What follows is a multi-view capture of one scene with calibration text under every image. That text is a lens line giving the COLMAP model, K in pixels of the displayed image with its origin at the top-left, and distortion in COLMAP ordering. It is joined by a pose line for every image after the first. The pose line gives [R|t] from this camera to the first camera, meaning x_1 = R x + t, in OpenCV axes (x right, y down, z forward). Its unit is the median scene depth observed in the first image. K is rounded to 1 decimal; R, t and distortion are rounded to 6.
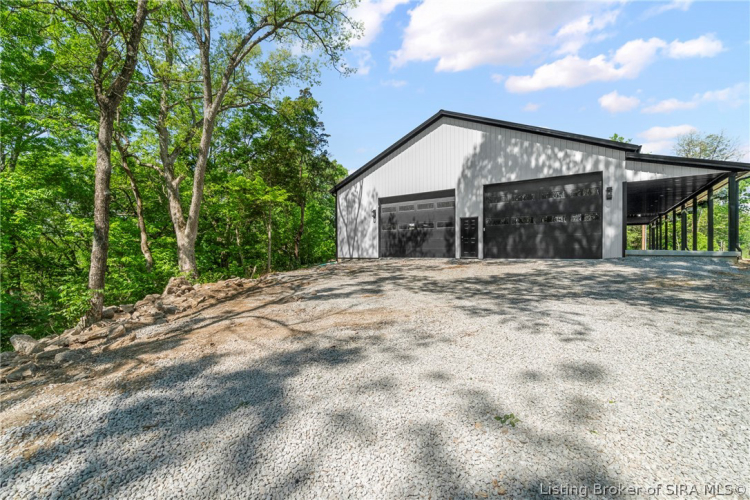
lens RADIAL K [[325.1, 0, 374.5], [0, 325.1, 247.6], [0, 0, 1]] dist [0.000739, 0.000476]
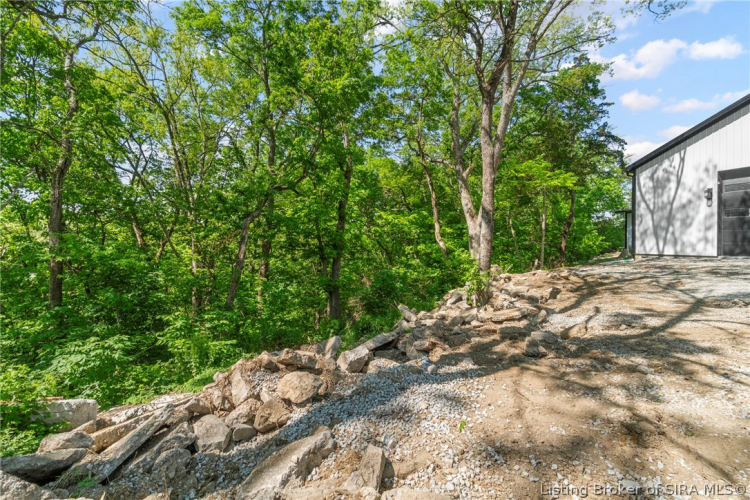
lens RADIAL K [[325.1, 0, 357.5], [0, 325.1, 237.0], [0, 0, 1]] dist [0.000739, 0.000476]
pose [[0.818561, 0.007219, -0.574375, -0.218590], [-0.020774, 0.999639, -0.017043, 0.017876], [0.574044, 0.025883, 0.818415, -0.025806]]
